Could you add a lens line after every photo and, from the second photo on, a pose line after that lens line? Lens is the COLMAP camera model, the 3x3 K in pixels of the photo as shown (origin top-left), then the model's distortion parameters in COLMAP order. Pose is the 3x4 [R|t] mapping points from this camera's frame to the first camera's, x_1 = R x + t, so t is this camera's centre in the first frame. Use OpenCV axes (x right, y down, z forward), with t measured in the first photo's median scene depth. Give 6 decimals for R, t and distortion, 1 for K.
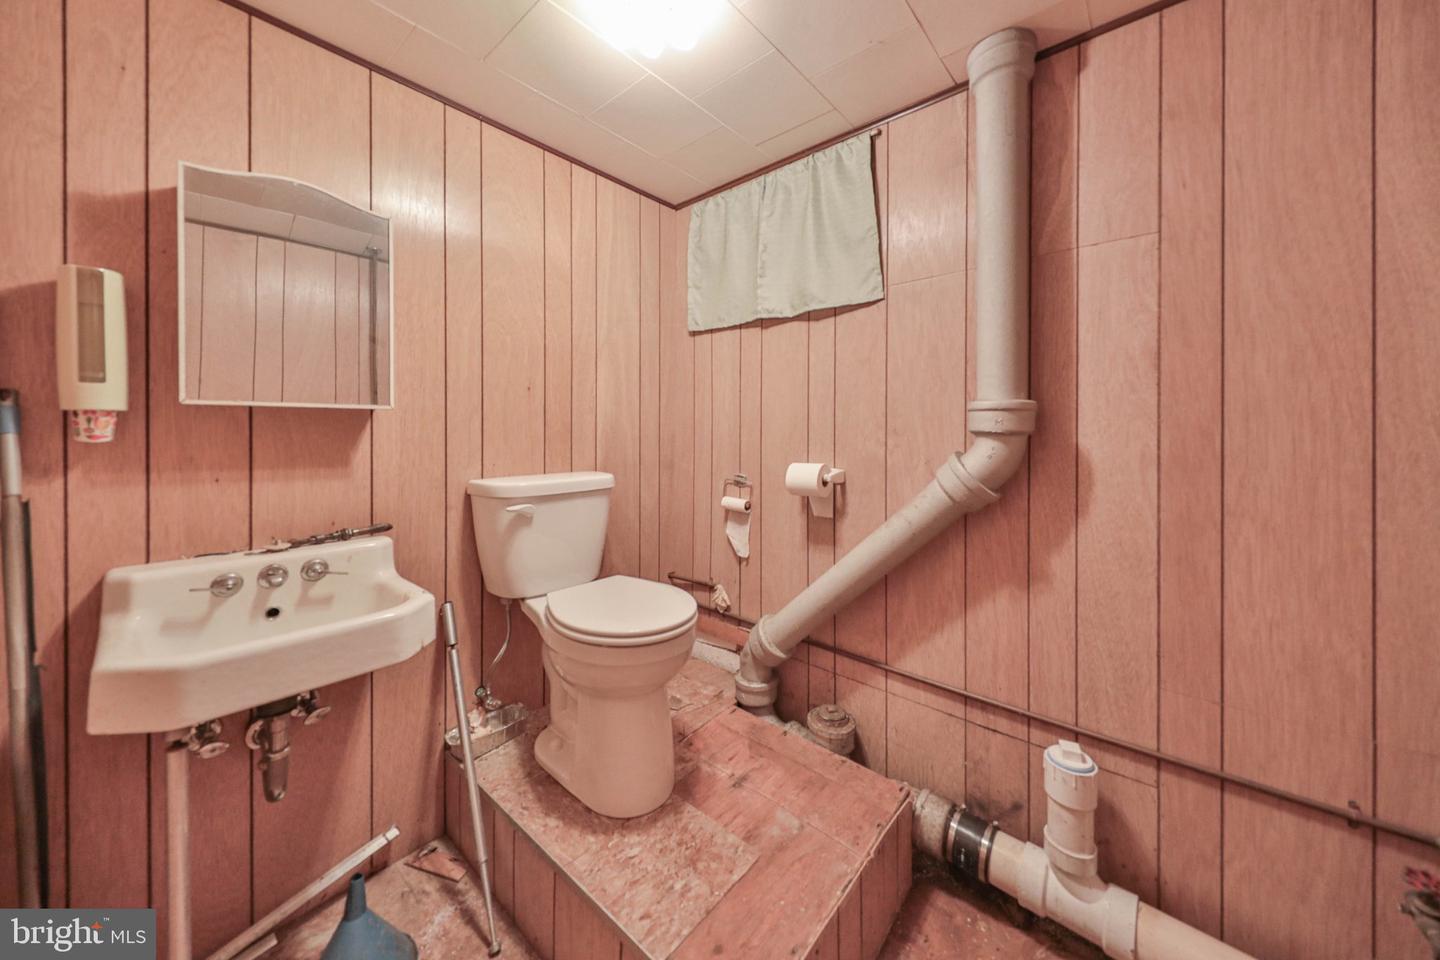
lens RADIAL K [[500.8, 0, 718.1], [0, 500.8, 439.8], [0, 0, 1]] dist [0.000212, -0.004608]
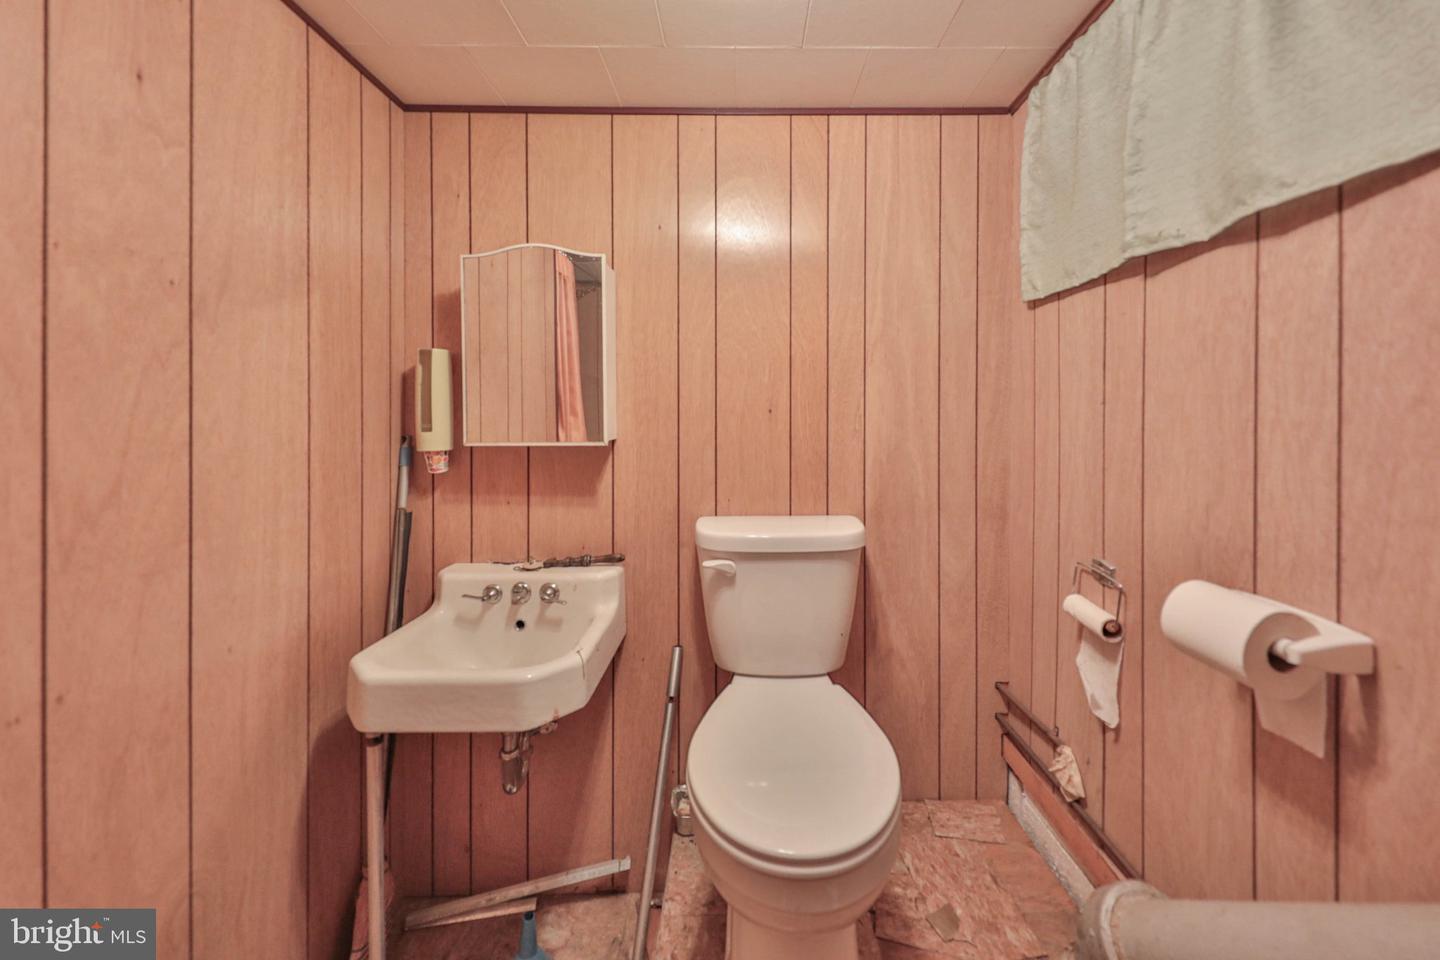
lens RADIAL K [[522.9, 0, 654.7], [0, 522.9, 433.9], [0, 0, 1]] dist [0.000281, -0.000506]
pose [[0.661982, 0.000256, -0.749519, 0.163555], [-0.005498, 0.999975, -0.004515, -0.067532], [0.749499, 0.007109, 0.661967, 0.322701]]
